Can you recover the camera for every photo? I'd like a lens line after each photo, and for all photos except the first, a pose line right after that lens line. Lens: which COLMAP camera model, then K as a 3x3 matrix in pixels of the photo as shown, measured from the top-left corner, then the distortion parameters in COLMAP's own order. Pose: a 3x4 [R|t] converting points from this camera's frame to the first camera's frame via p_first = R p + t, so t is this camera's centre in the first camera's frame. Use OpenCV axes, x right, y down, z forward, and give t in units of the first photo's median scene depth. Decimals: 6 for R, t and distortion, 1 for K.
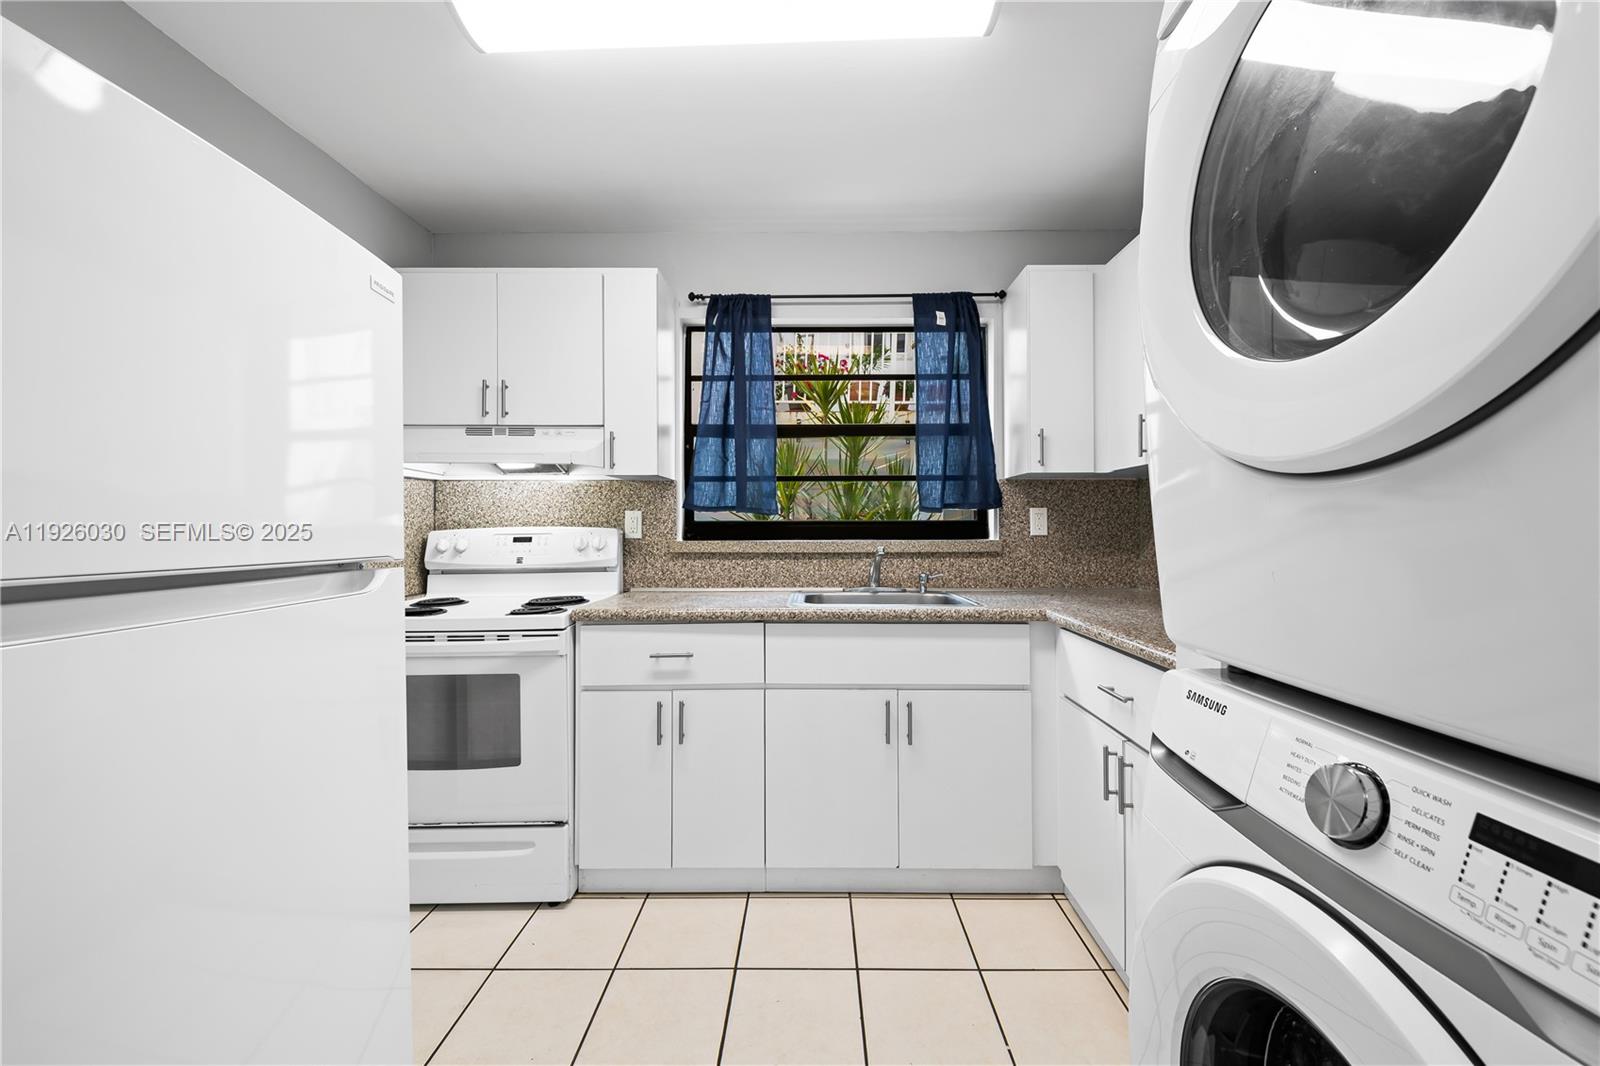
lens RADIAL K [[634.0, 0, 797.1], [0, 634.0, 529.2], [0, 0, 1]] dist [0.001297, -0.001932]
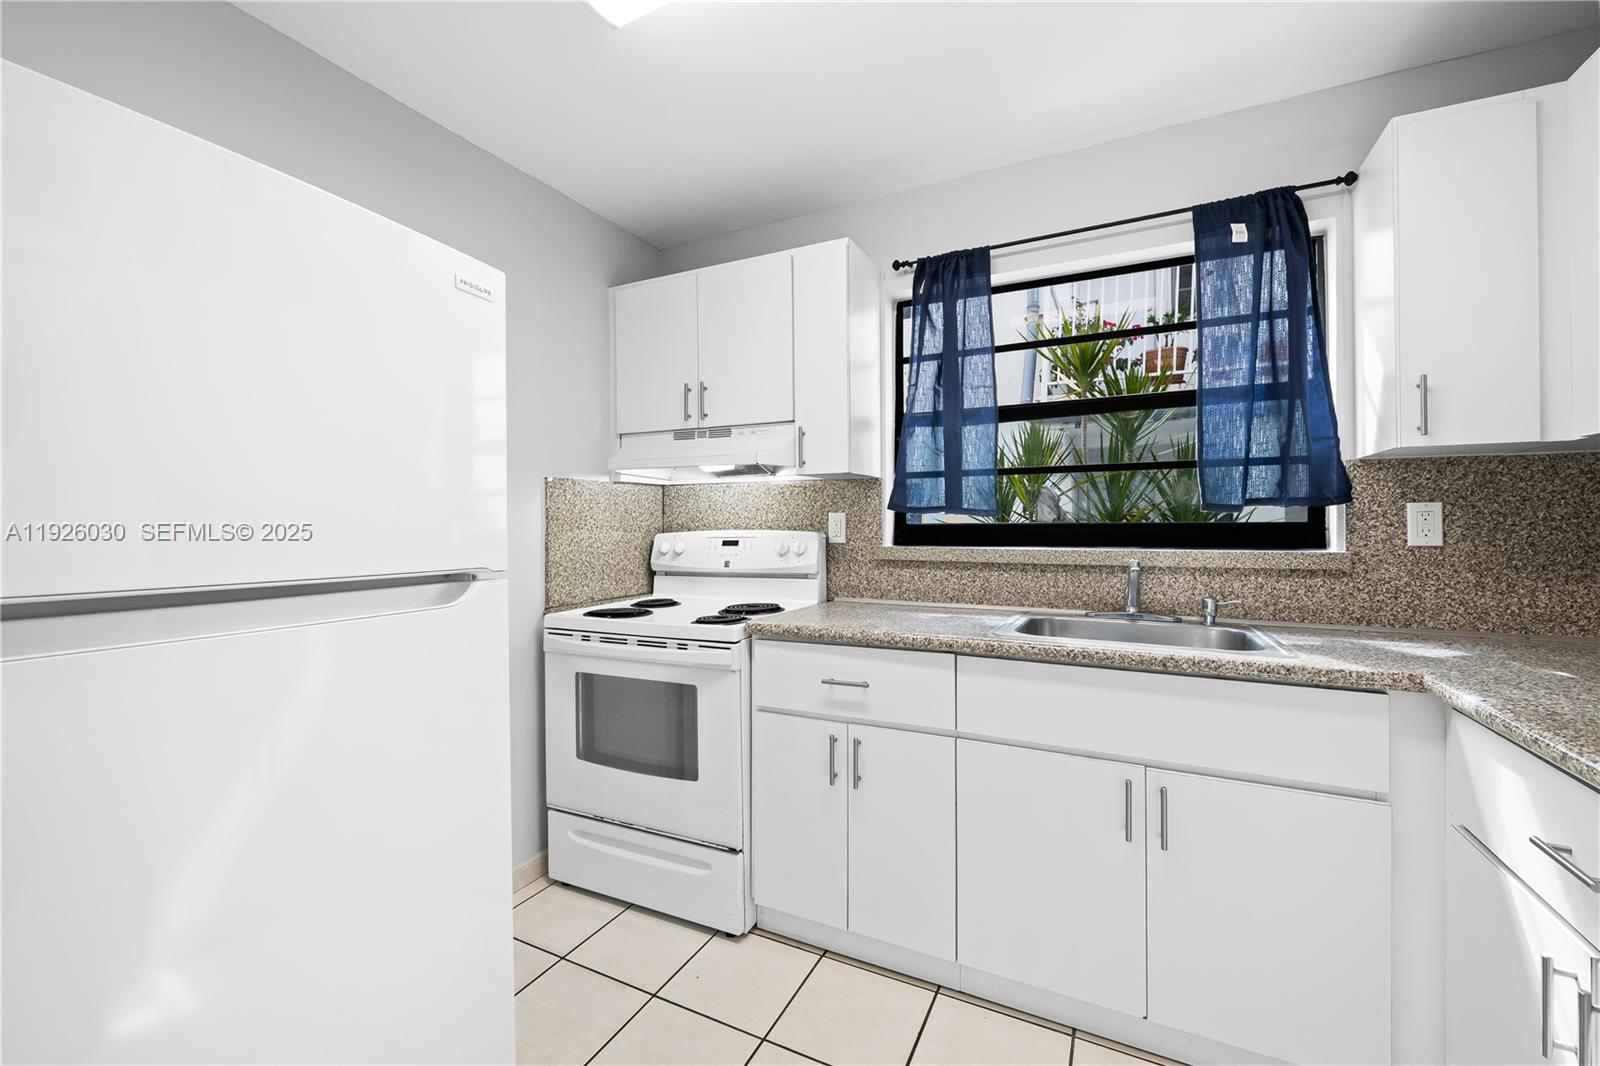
lens RADIAL K [[634.0, 0, 806.9], [0, 634.0, 527.8], [0, 0, 1]] dist [0.001297, -0.001932]
pose [[0.903210, 0.001340, -0.429198, 0.097004], [-0.000621, 0.999998, 0.001813, -0.009459], [0.429199, -0.001371, 0.903209, 0.164569]]
